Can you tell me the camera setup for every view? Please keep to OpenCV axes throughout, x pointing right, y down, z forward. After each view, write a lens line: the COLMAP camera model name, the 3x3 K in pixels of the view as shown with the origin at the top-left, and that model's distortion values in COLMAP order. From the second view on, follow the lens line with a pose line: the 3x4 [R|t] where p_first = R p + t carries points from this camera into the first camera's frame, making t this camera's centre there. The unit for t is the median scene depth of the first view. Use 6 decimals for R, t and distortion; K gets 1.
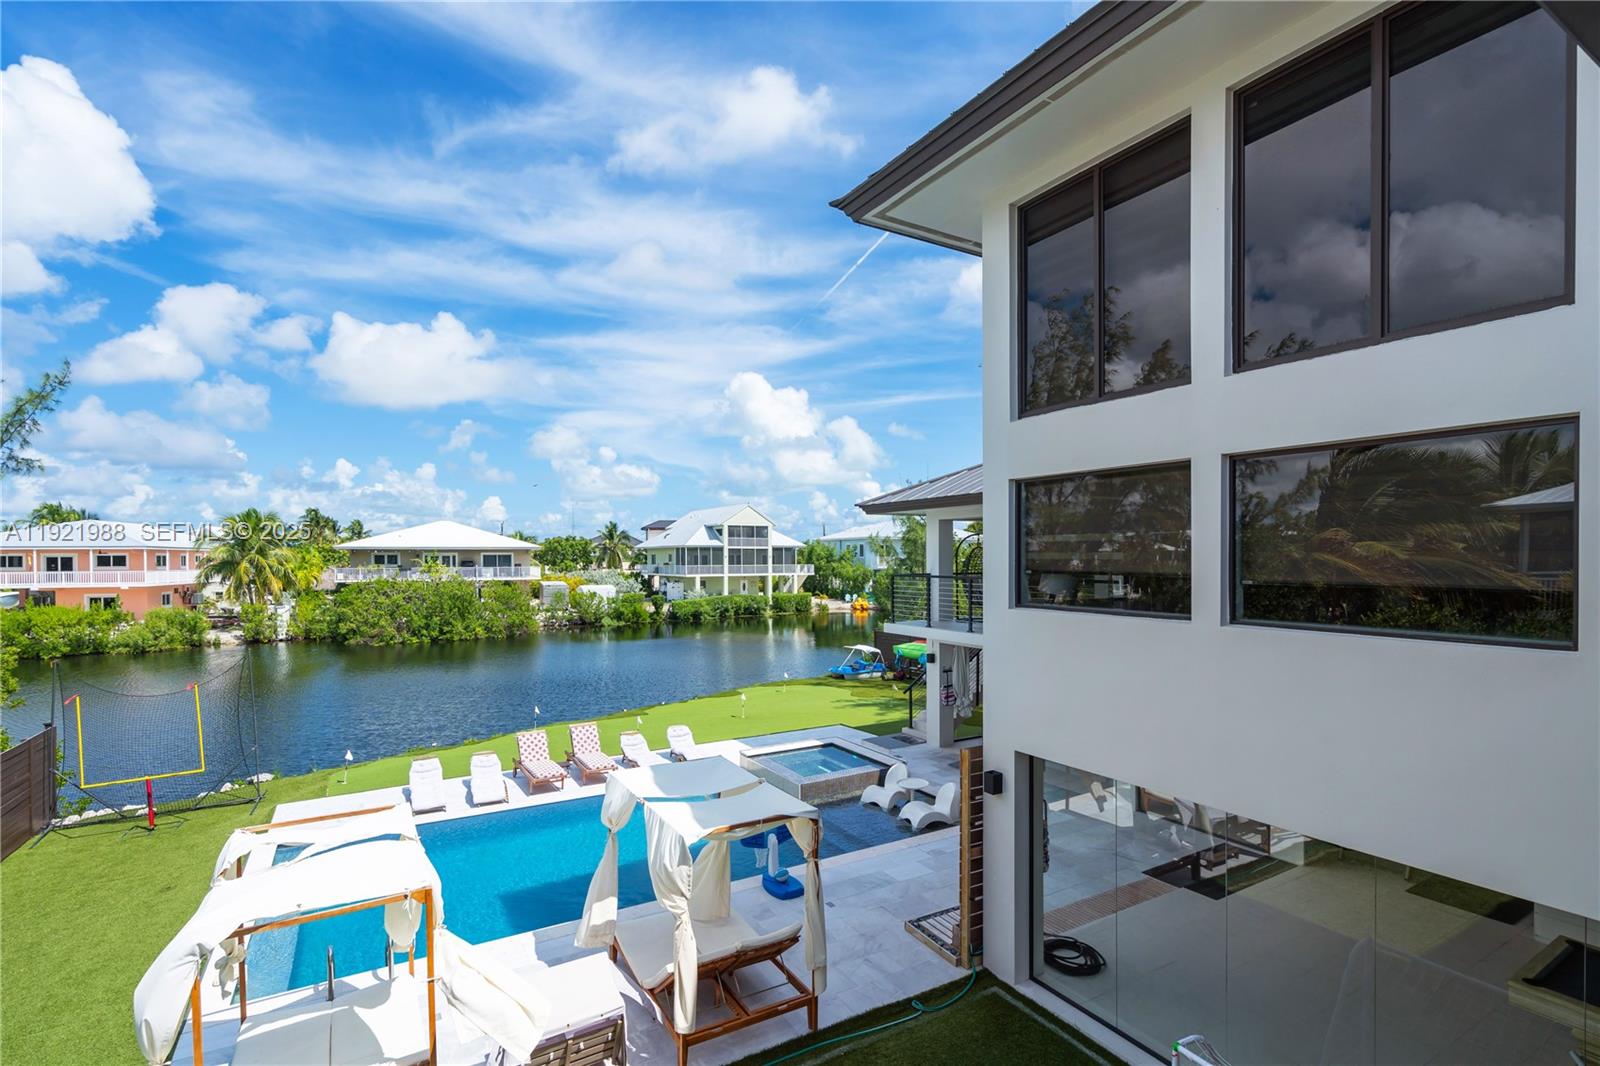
lens RADIAL K [[729.0, 0, 794.1], [0, 729.0, 531.4], [0, 0, 1]] dist [-0.006407, 0.003162]
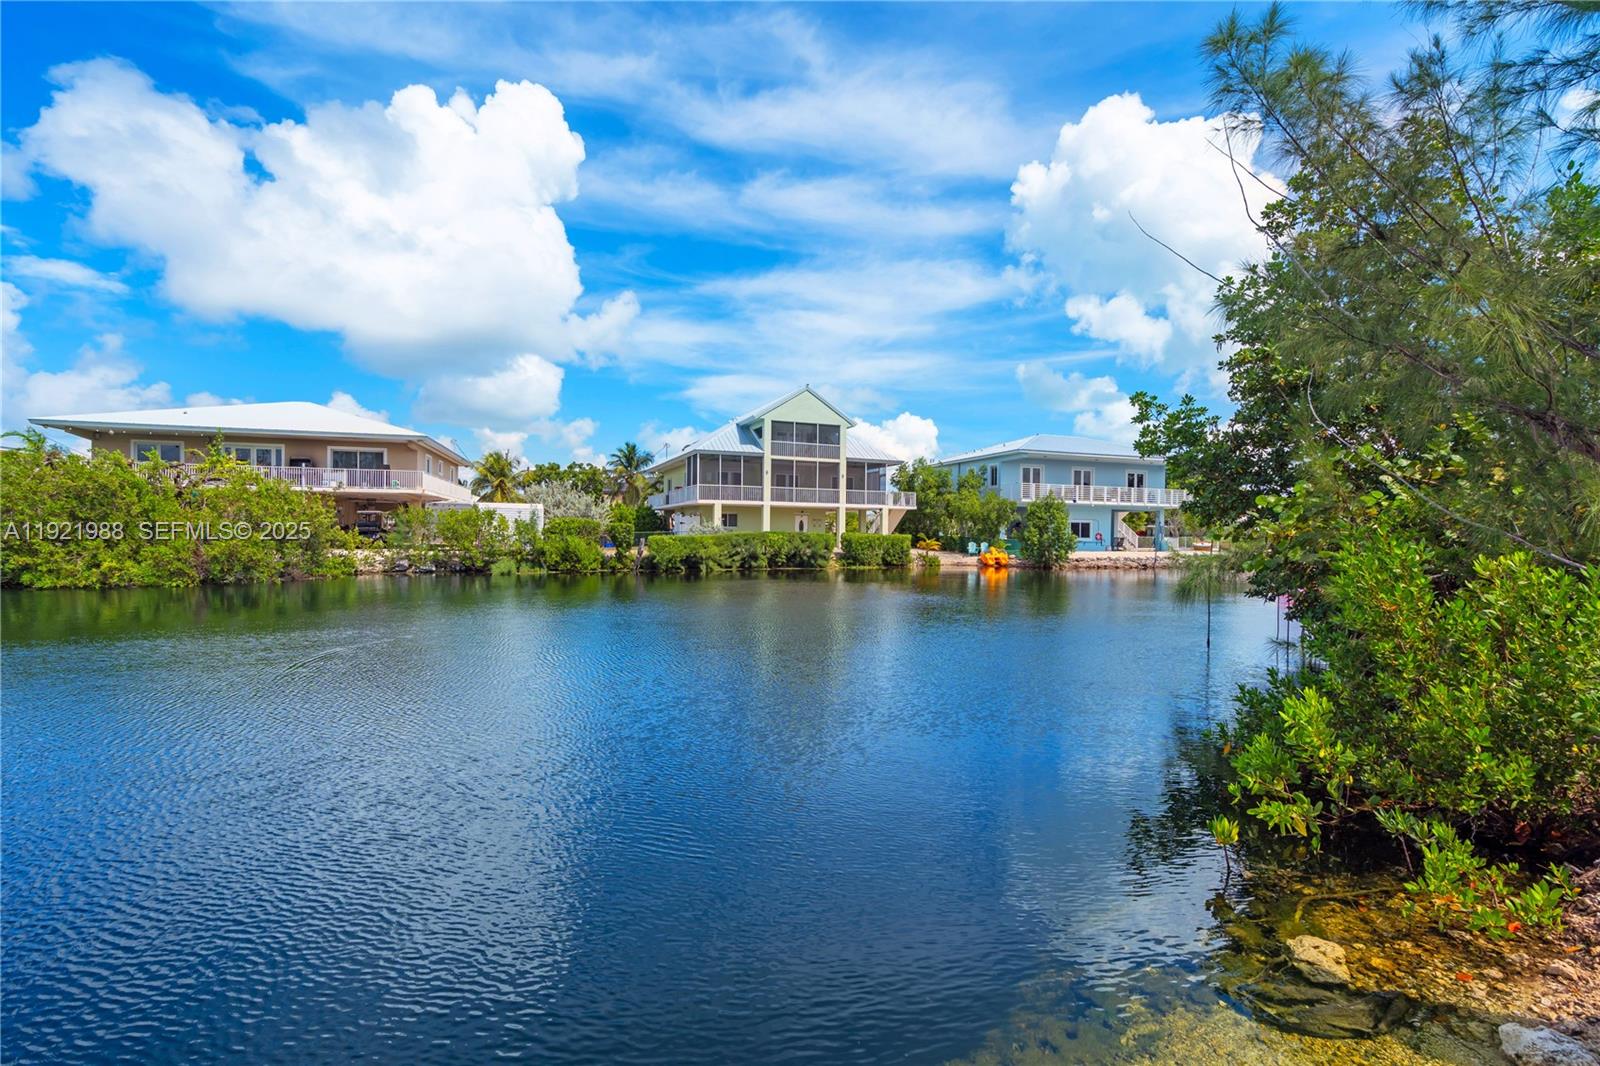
lens RADIAL K [[729.0, 0, 796.0], [0, 729.0, 535.1], [0, 0, 1]] dist [-0.006407, 0.003162]
pose [[0.990217, 0.015199, -0.138705, 0.013663], [-0.010038, 0.999234, 0.037833, 0.064660], [0.139174, -0.036071, 0.989611, 0.420522]]
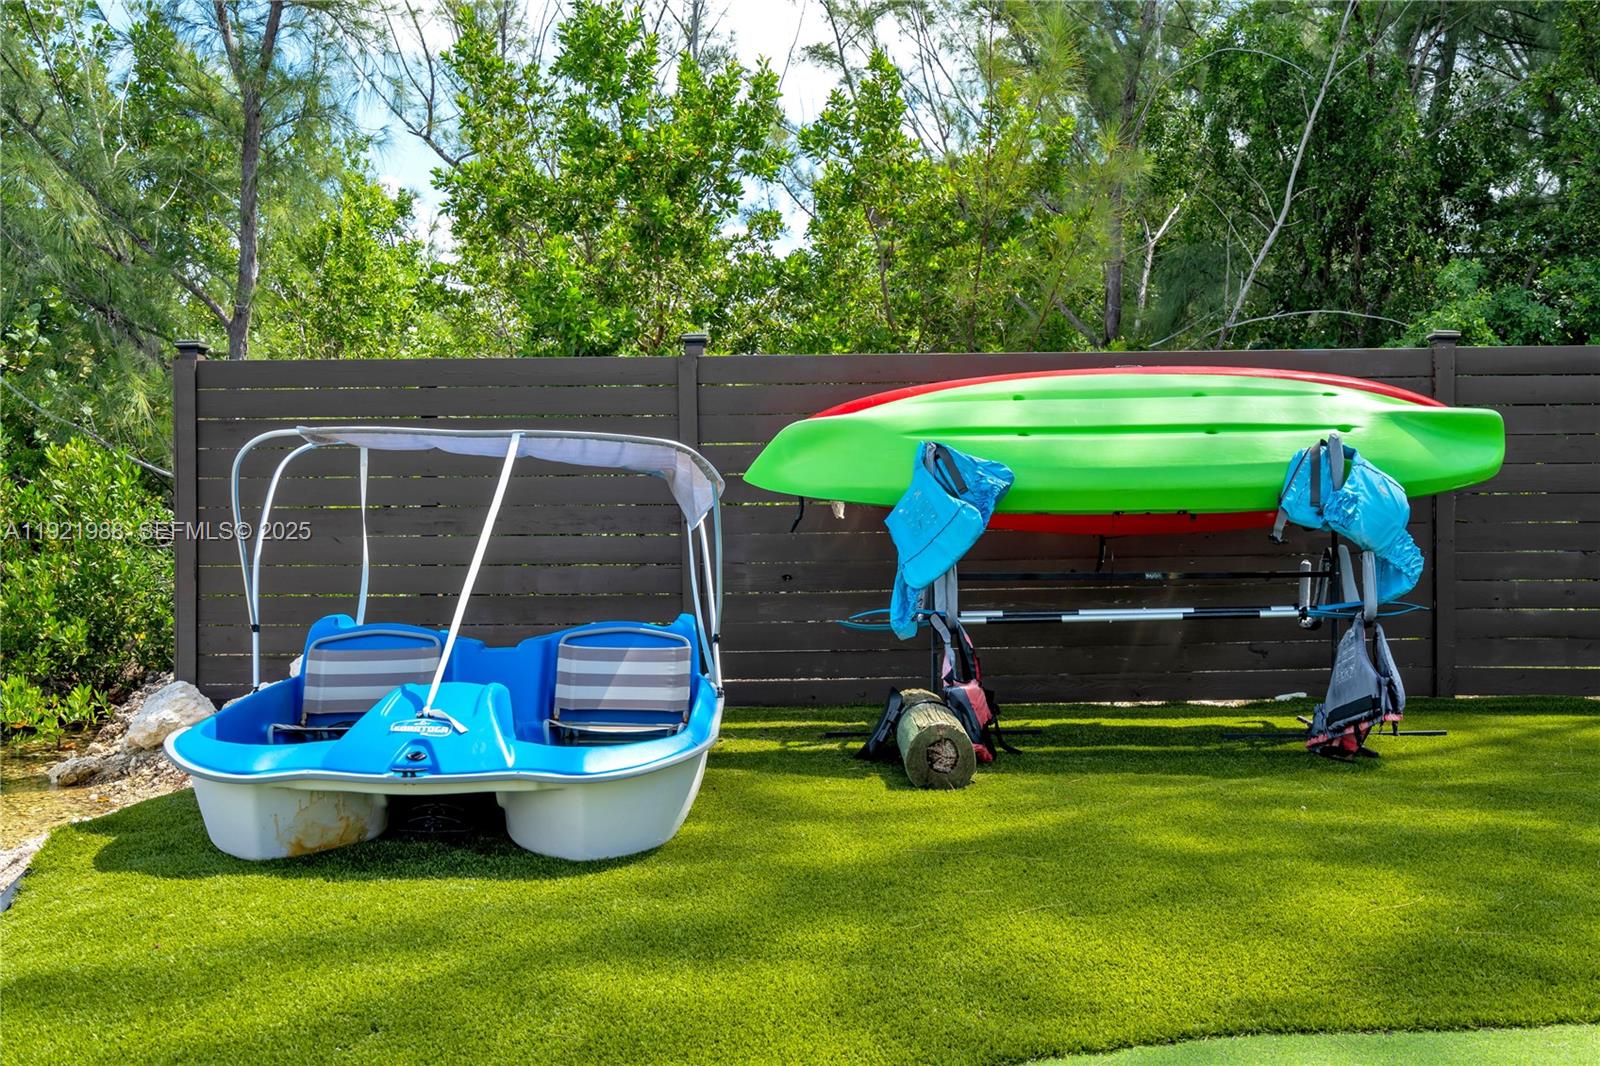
lens RADIAL K [[1598.8, 0, 800.2], [0, 1598.8, 532.5], [0, 0, 1]] dist [0.010198, 0.000000]
pose [[0.523954, -0.019459, 0.851525, -0.019680], [-0.036490, 0.998308, 0.045266, 0.067206], [-0.850965, -0.054789, 0.522357, 0.364592]]
